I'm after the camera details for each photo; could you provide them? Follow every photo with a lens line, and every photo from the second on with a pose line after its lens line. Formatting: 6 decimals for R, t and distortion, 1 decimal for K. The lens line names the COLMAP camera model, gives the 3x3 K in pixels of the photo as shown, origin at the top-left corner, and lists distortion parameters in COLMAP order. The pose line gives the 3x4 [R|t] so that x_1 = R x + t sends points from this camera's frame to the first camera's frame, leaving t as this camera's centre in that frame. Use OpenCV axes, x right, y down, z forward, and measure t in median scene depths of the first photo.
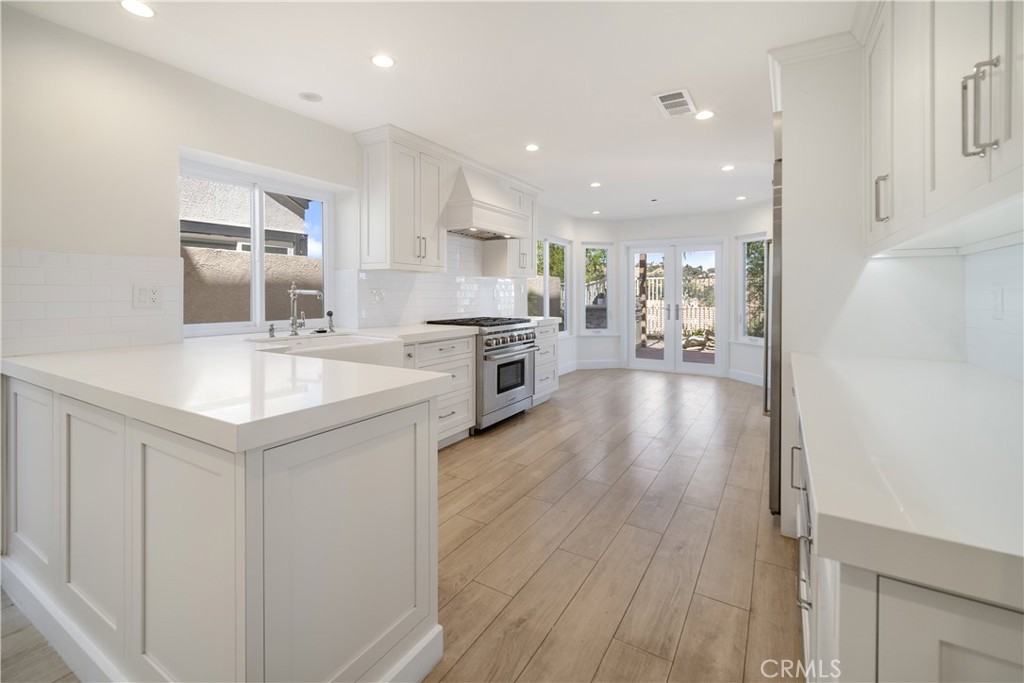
lens RADIAL K [[460.7, 0, 504.2], [0, 460.7, 294.3], [0, 0, 1]] dist [0.000239, -0.000316]
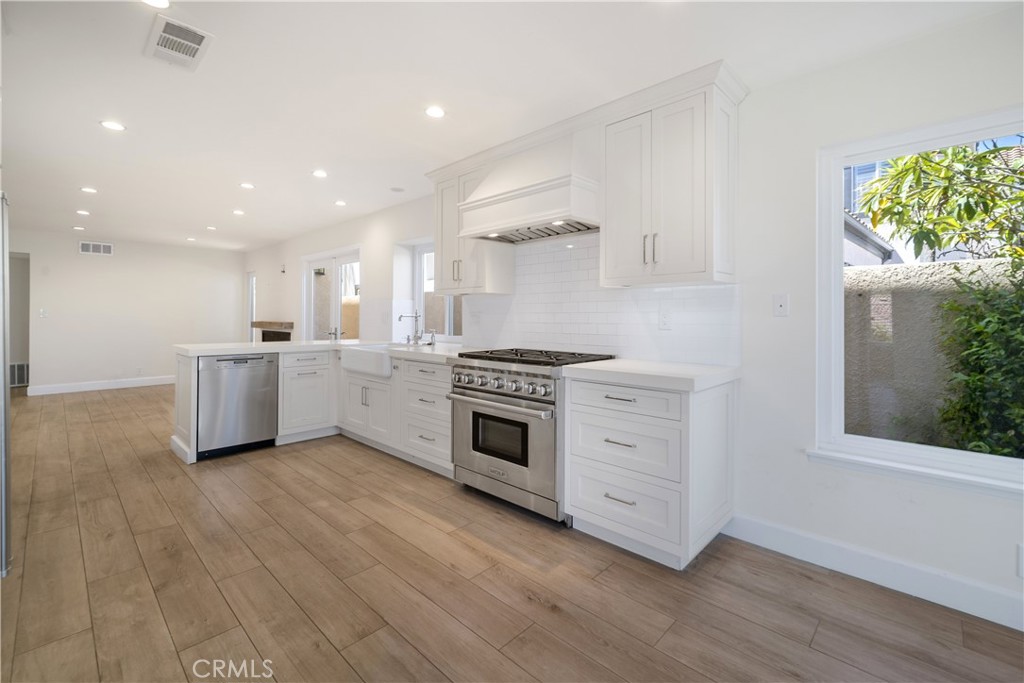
lens RADIAL K [[460.7, 0, 524.2], [0, 460.7, 311.6], [0, 0, 1]] dist [0.000239, -0.000316]
pose [[-0.223238, -0.010405, -0.974708, 0.768687], [-0.004194, 0.999944, -0.009713, -0.002659], [0.974755, 0.001920, -0.223269, 1.363945]]
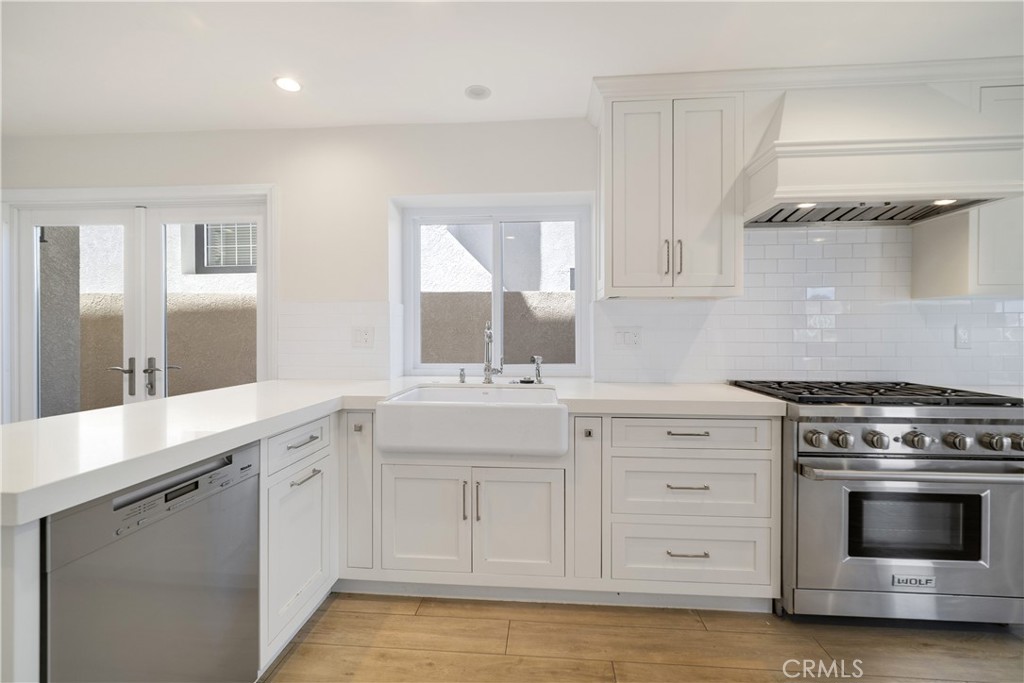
lens RADIAL K [[460.7, 0, 512.8], [0, 460.7, 335.4], [0, 0, 1]] dist [0.000239, -0.000316]
pose [[0.448633, 0.000593, -0.893716, 0.258606], [-0.003929, 0.999991, -0.001309, 0.002187], [0.893707, 0.004099, 0.448632, 0.534815]]
